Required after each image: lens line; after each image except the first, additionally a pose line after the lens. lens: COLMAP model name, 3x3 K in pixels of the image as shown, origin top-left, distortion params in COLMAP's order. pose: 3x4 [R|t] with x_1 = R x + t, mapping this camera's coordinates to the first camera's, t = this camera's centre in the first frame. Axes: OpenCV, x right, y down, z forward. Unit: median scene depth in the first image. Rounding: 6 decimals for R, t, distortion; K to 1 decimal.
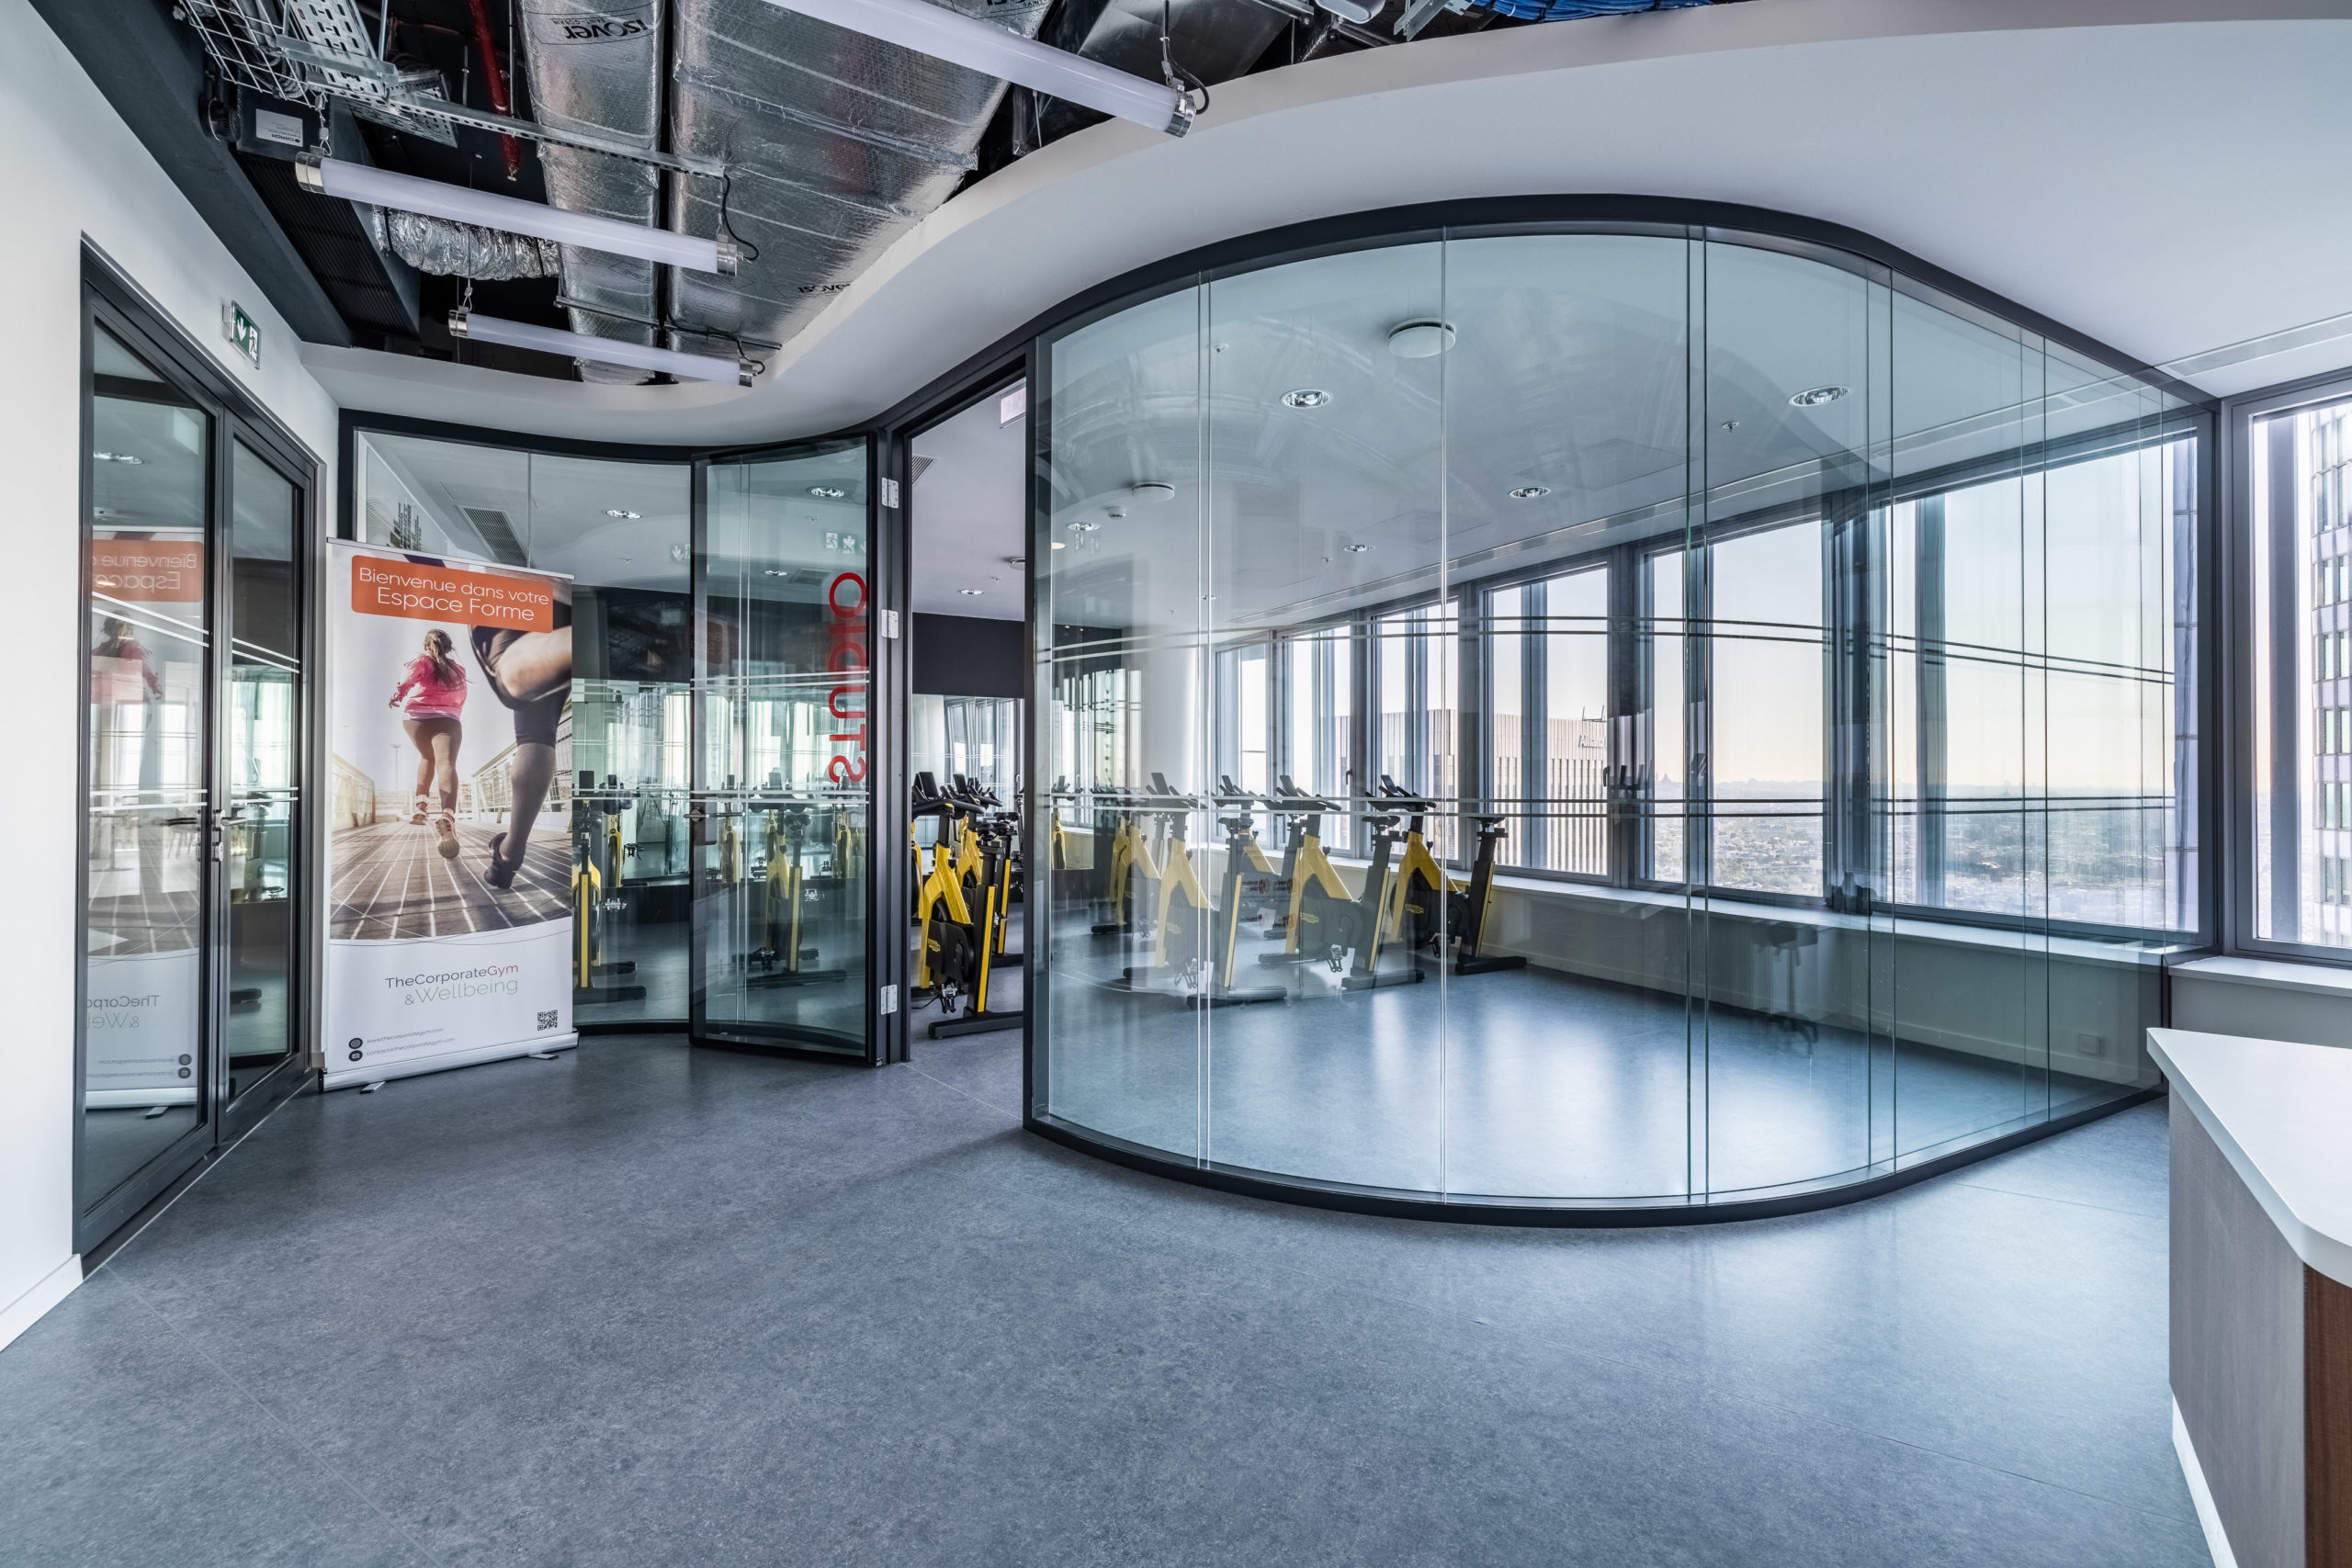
lens RADIAL K [[985.5, 0, 1181.3], [0, 985.5, 774.6], [0, 0, 1]] dist [-0.003821, -0.000441]
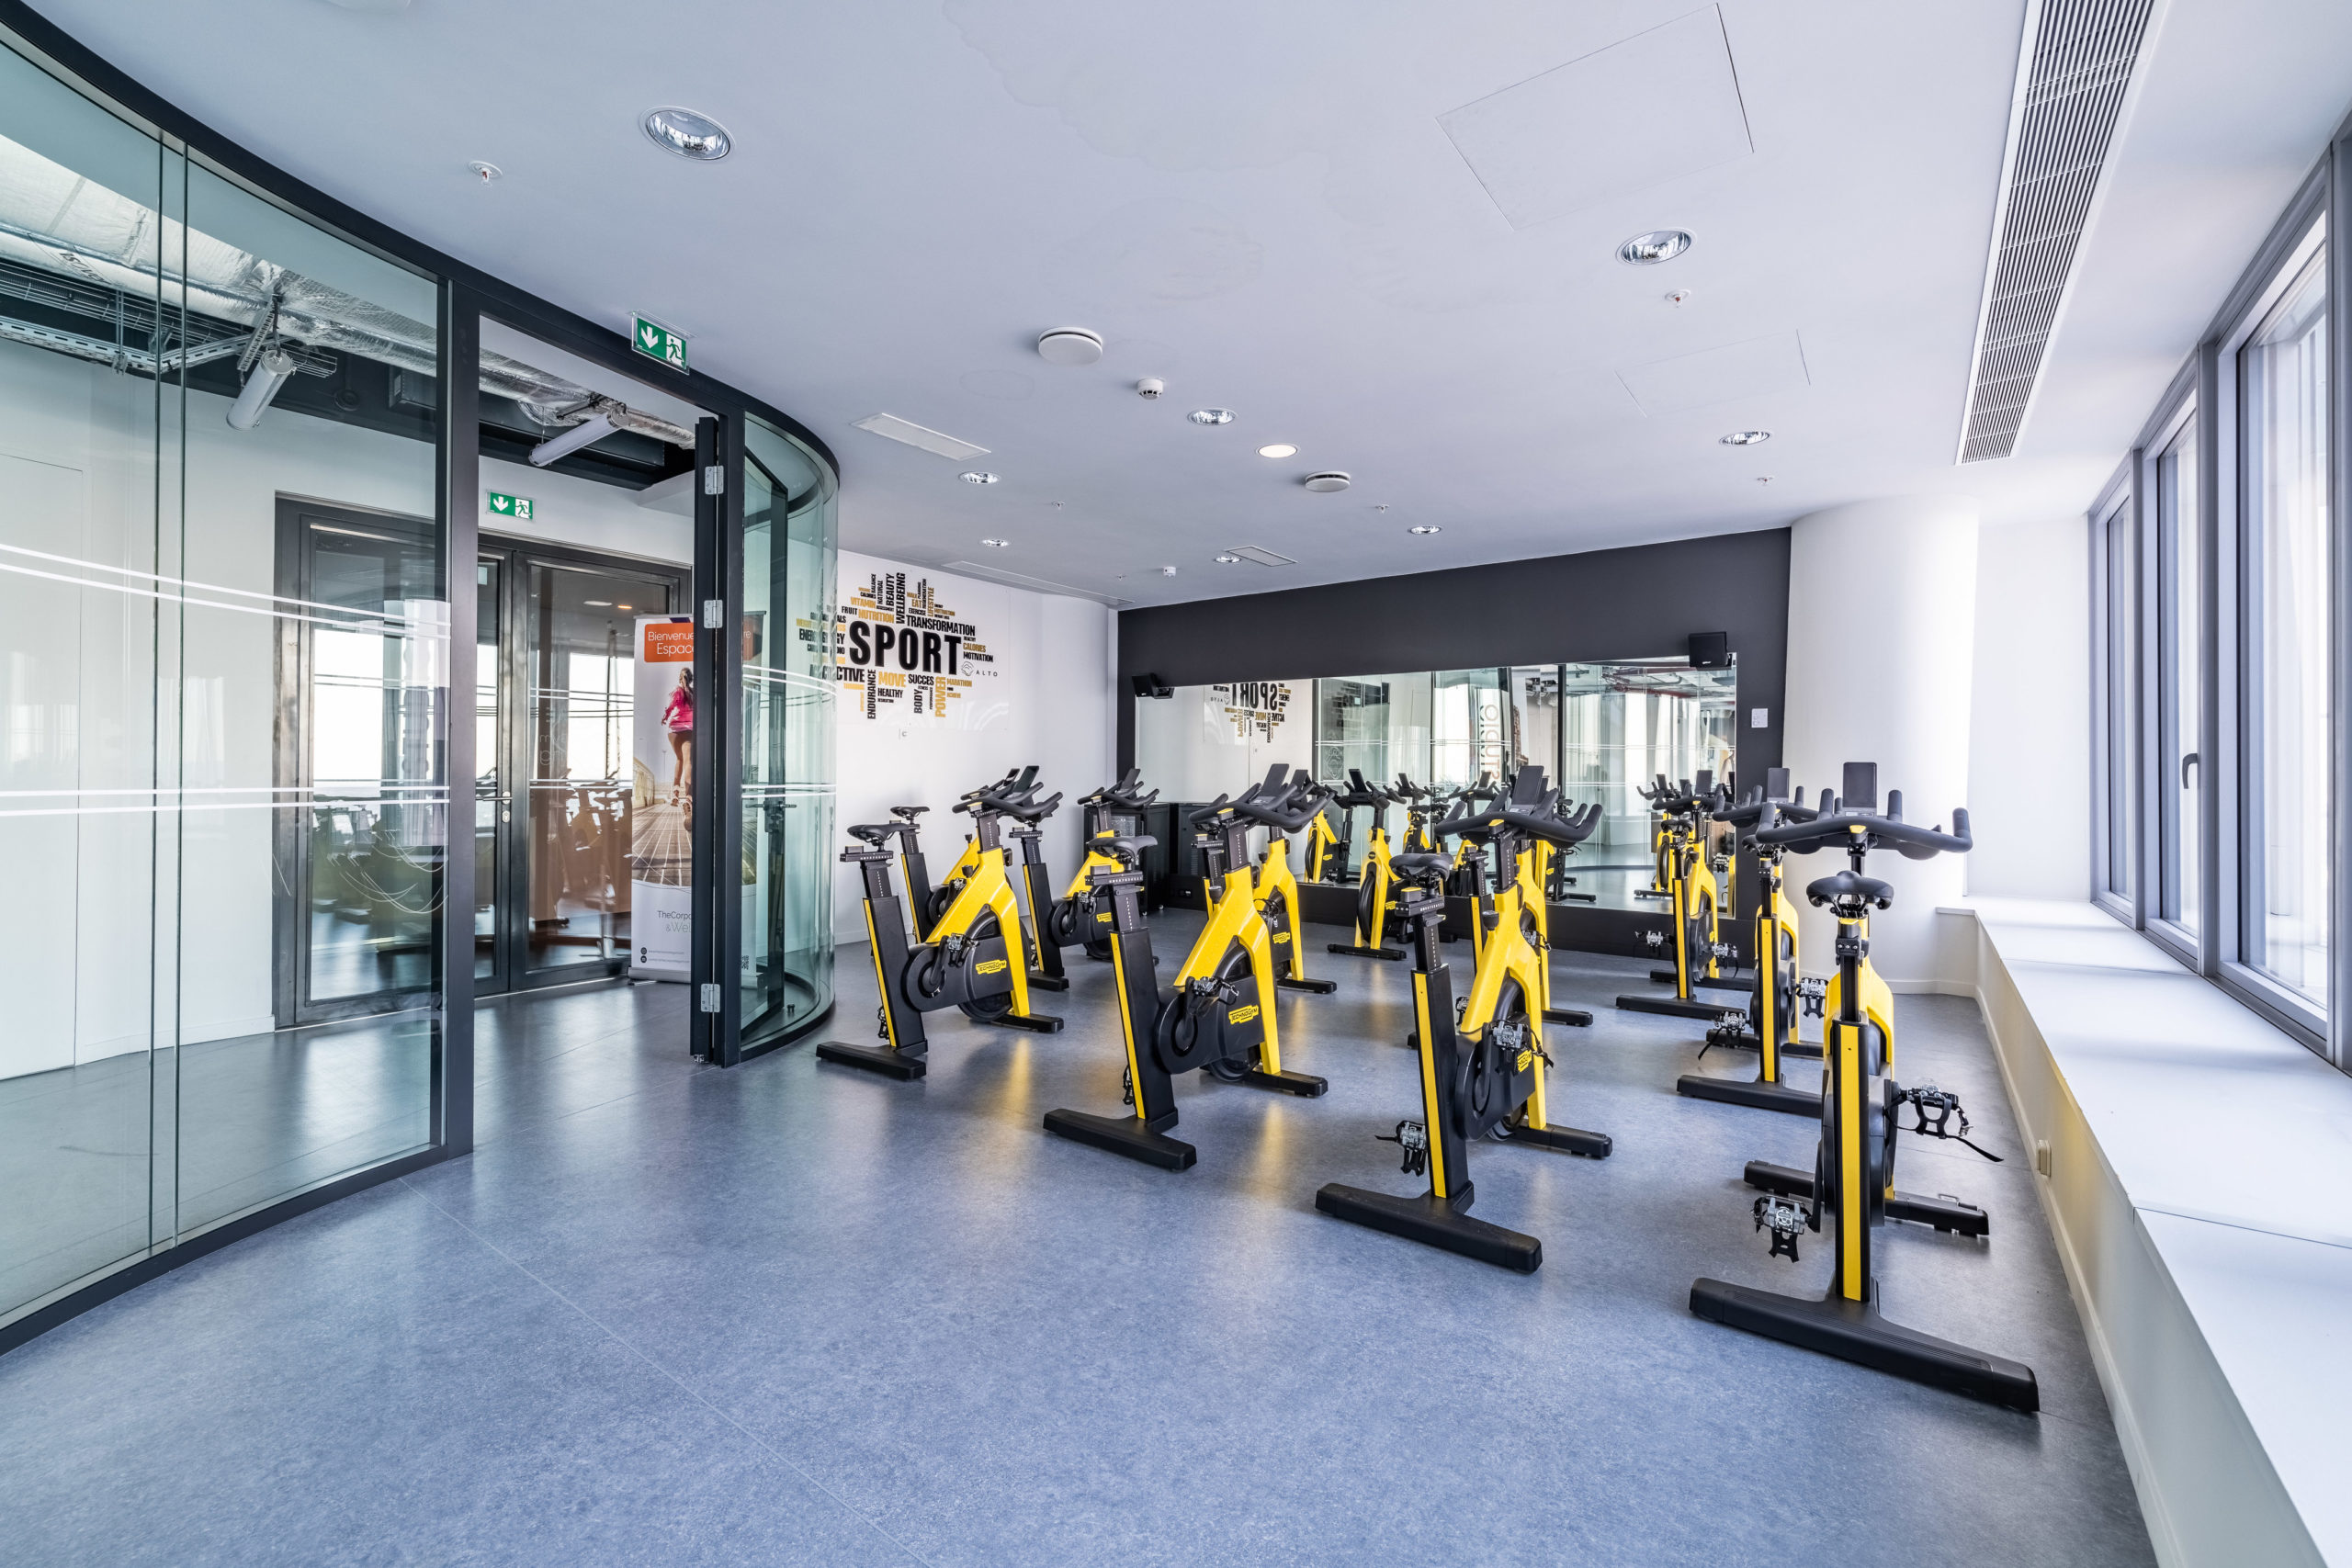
lens RADIAL K [[985.5, 0, 1181.3], [0, 985.5, 774.6], [0, 0, 1]] dist [-0.003821, -0.000441]
pose [[0.426744, -0.002889, -0.904368, 0.784444], [0.000920, 0.999996, -0.002760, 0.009340], [0.904372, 0.000346, 0.426745, 1.001350]]
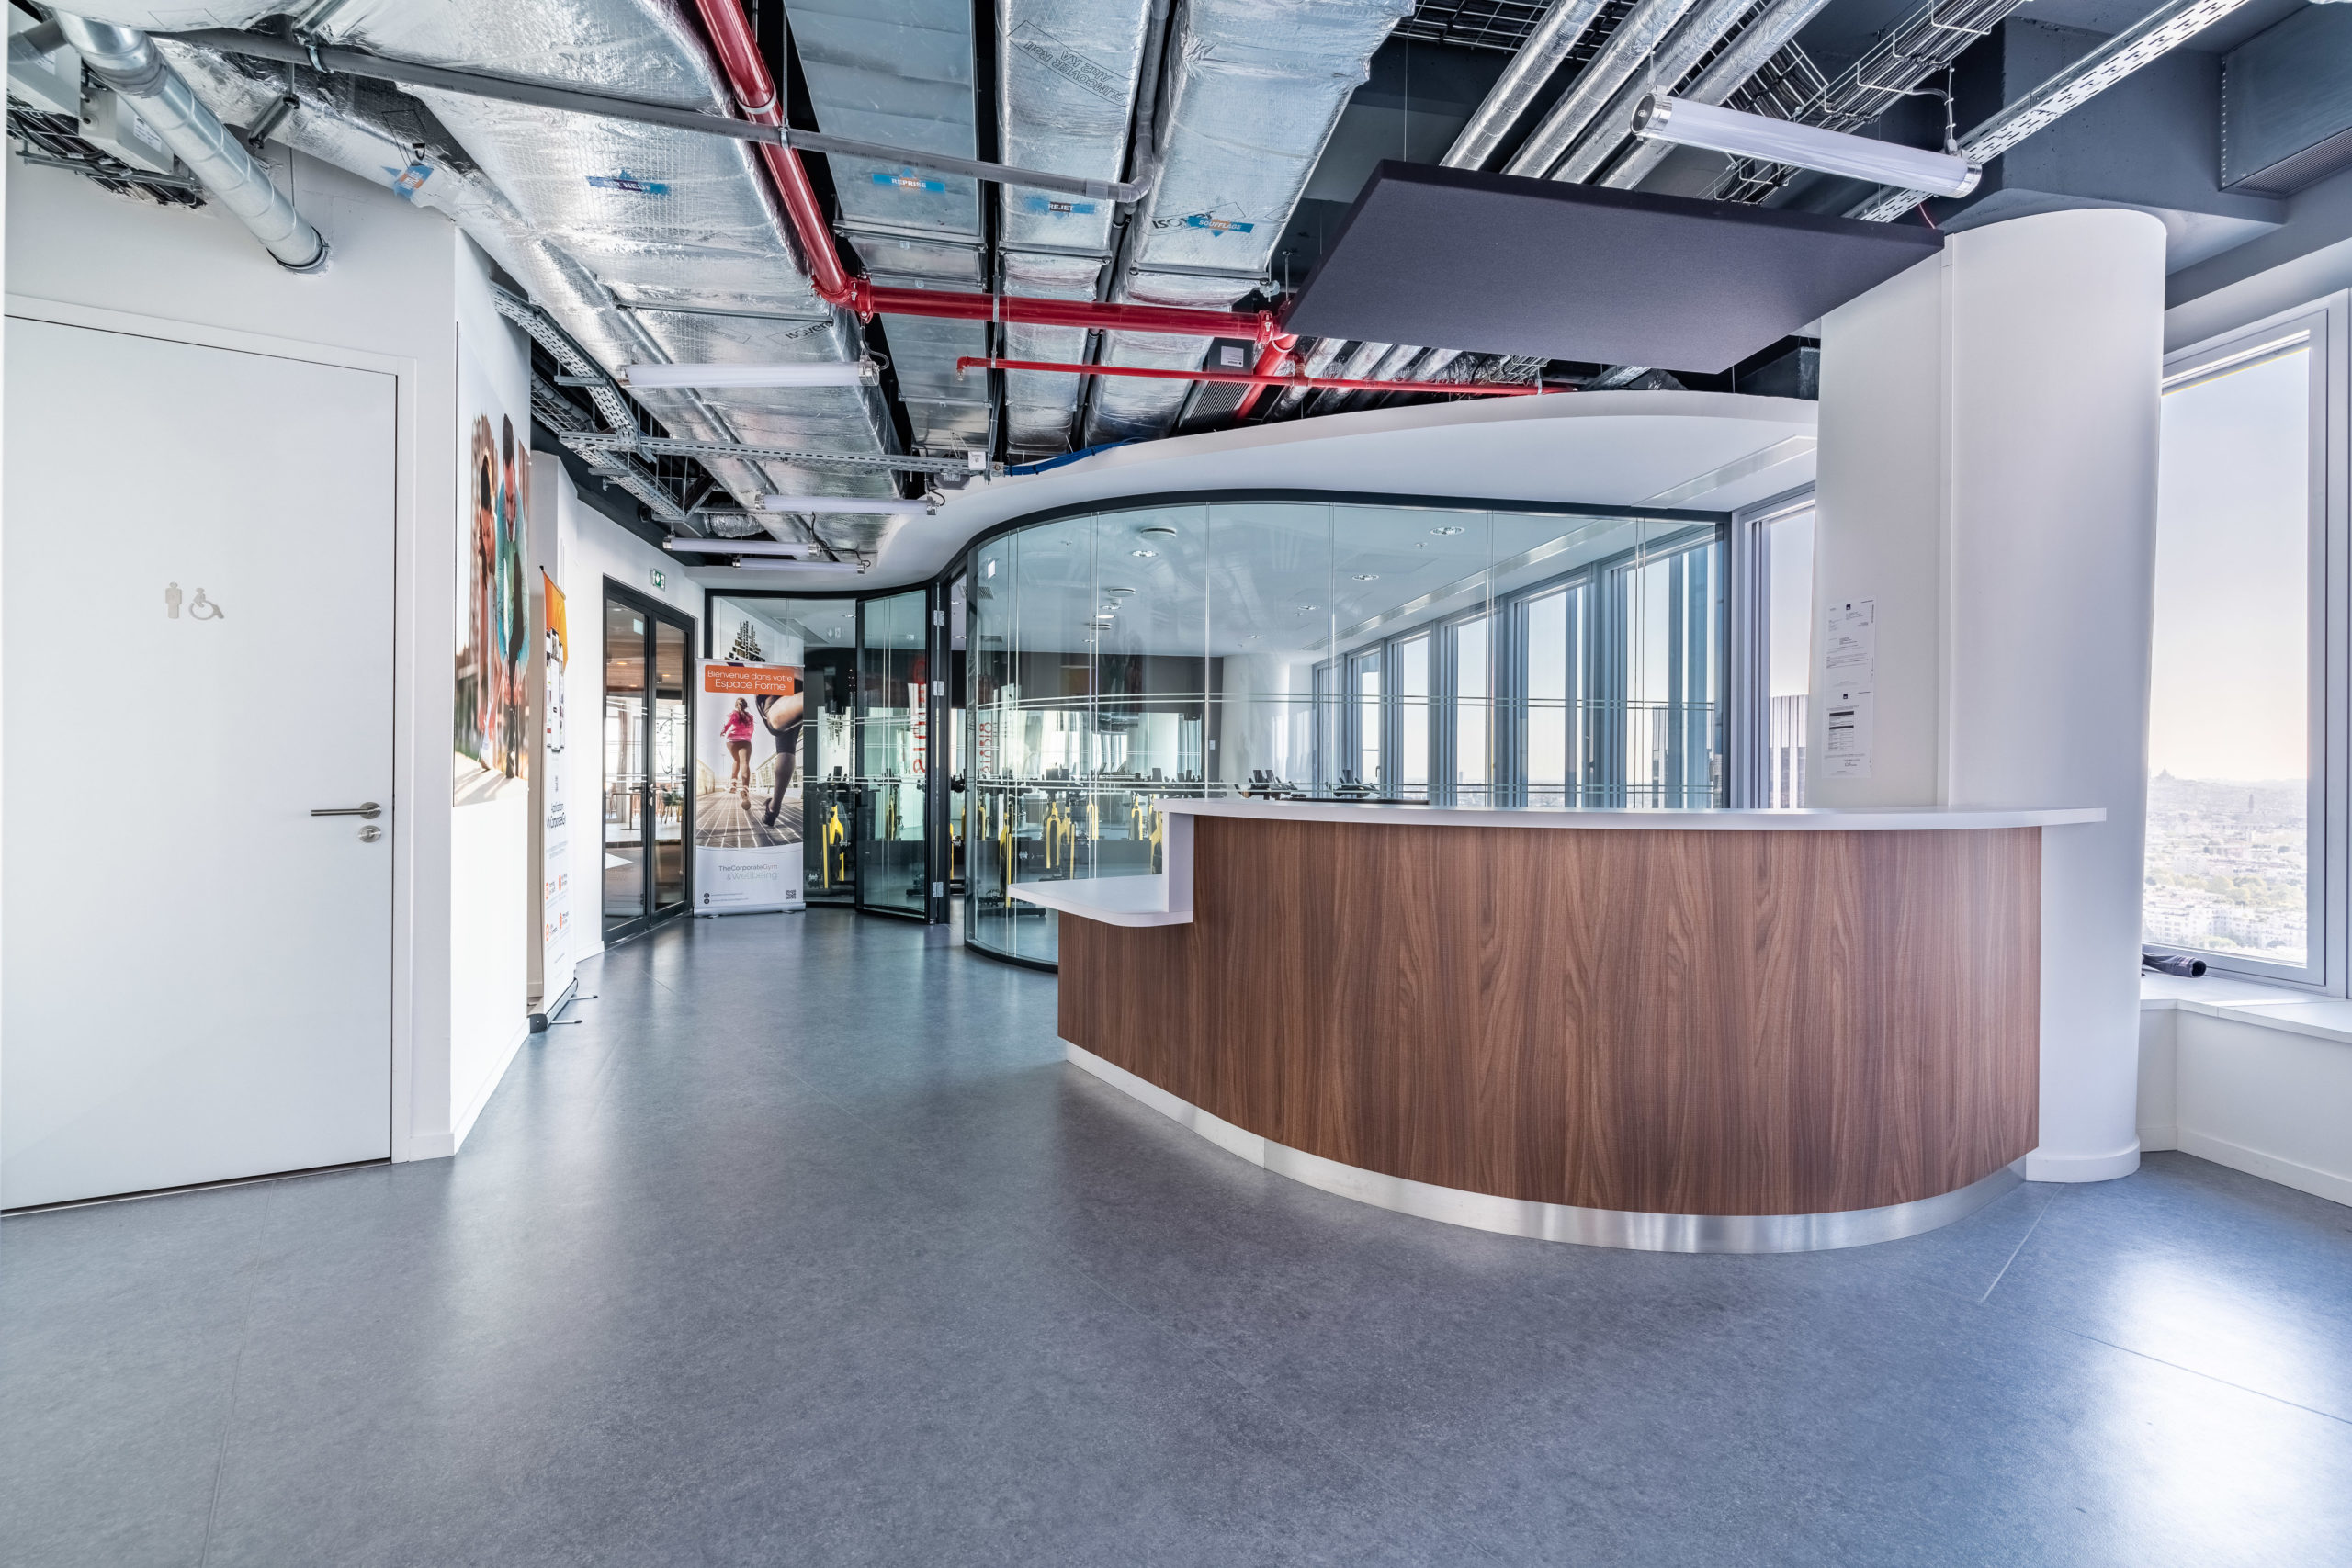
lens RADIAL K [[948.1, 0, 1185.0], [0, 948.1, 766.8], [0, 0, 1]] dist [-0.032926, -0.000061]
pose [[0.953829, -0.000866, -0.300348, 0.684012], [0.001544, 0.999997, 0.002019, -0.006491], [0.300345, -0.002389, 0.953828, -0.566044]]
